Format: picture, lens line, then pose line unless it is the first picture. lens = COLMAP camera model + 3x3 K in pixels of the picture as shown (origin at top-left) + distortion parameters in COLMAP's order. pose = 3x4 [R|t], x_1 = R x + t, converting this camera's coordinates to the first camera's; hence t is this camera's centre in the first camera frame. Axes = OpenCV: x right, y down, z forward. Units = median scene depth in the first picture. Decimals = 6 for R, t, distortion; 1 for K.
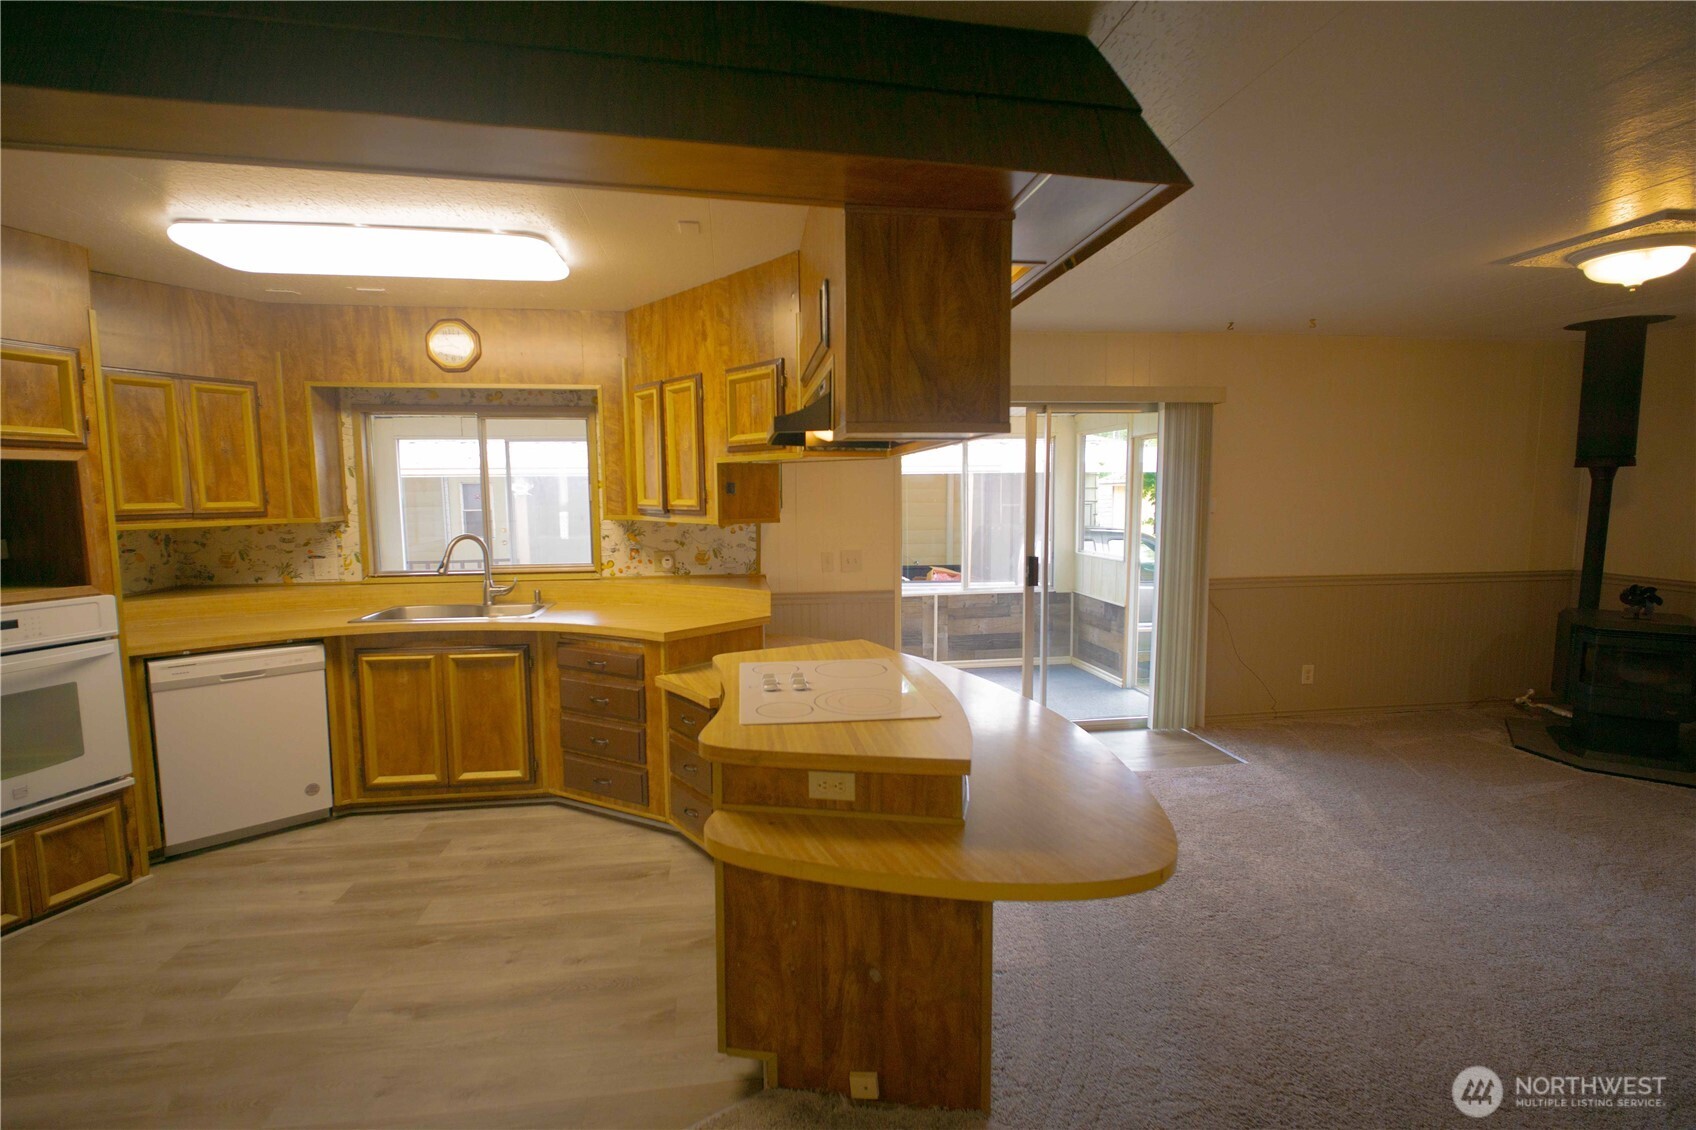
lens RADIAL K [[786.5, 0, 840.2], [0, 786.5, 568.2], [0, 0, 1]] dist [0.002443, -0.007585]
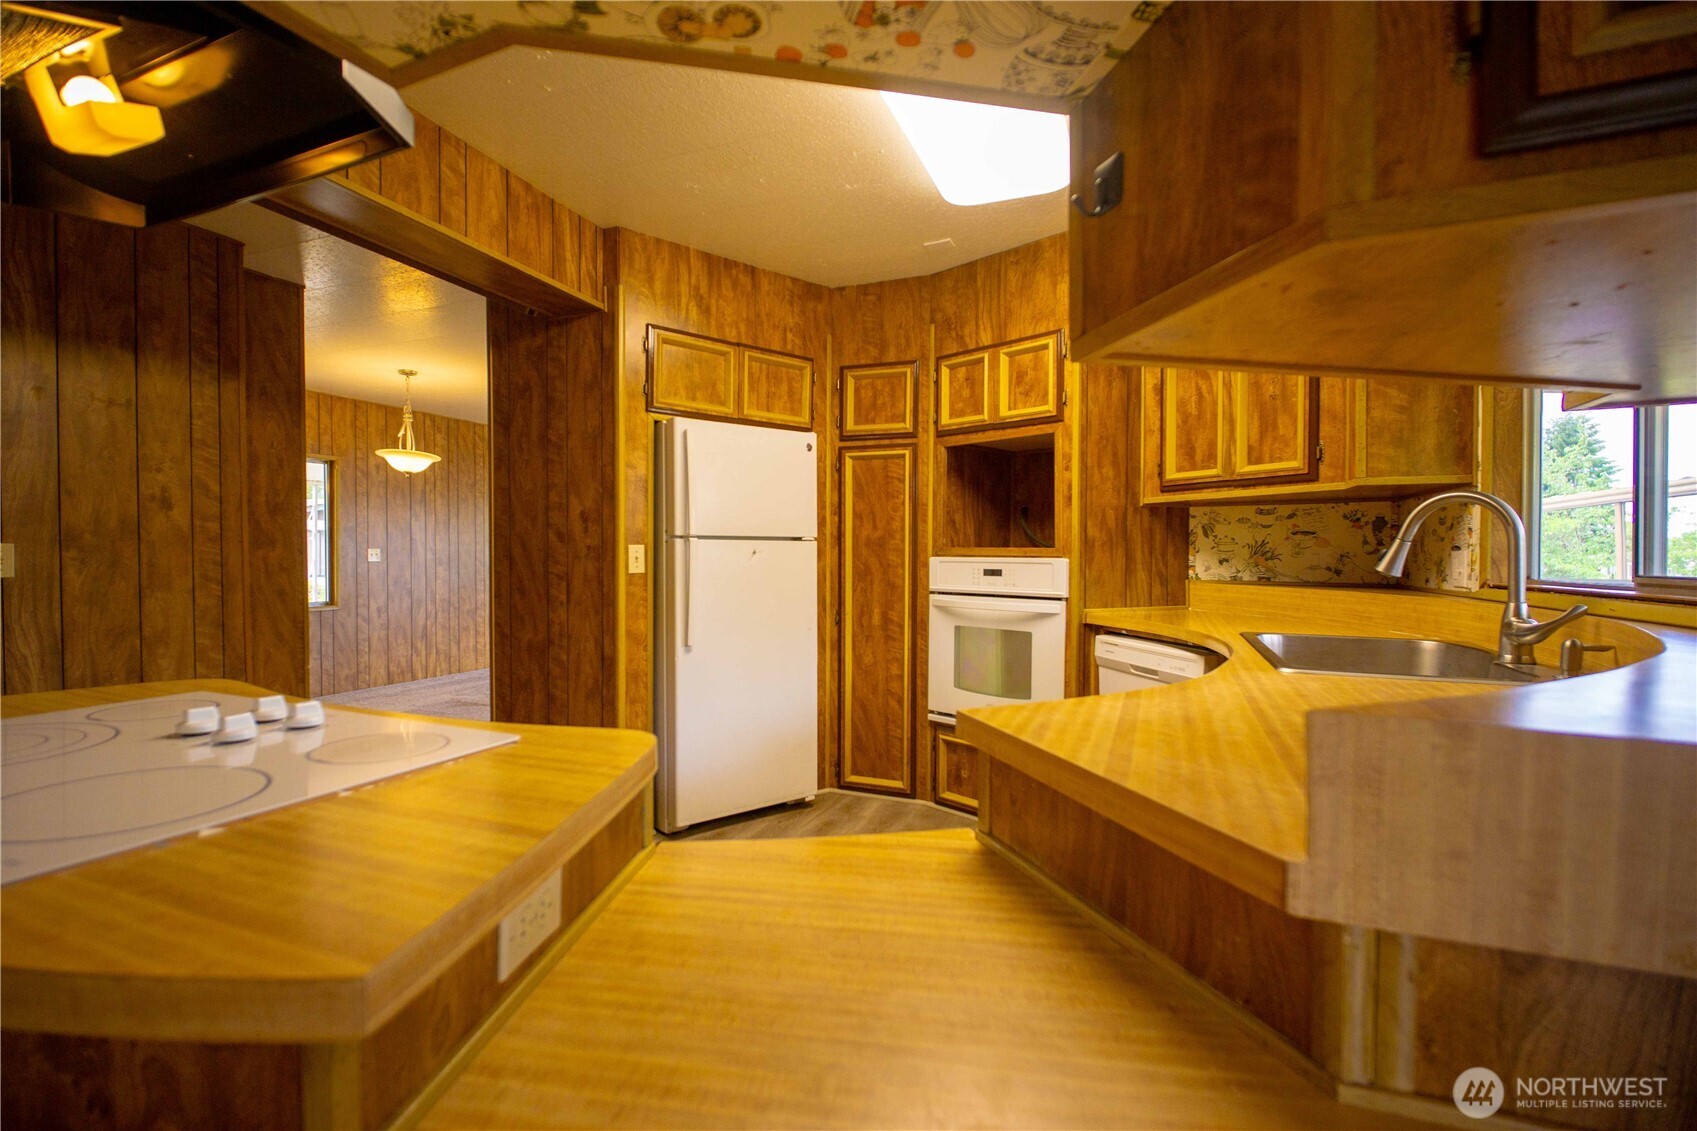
lens RADIAL K [[777.4, 0, 838.7], [0, 777.4, 560.2], [0, 0, 1]] dist [0.000295, -0.004837]
pose [[-0.507206, 0.009419, -0.861774, 0.083715], [-0.085013, 0.994517, 0.060905, -0.000847], [0.857622, 0.104153, -0.503624, 0.983788]]
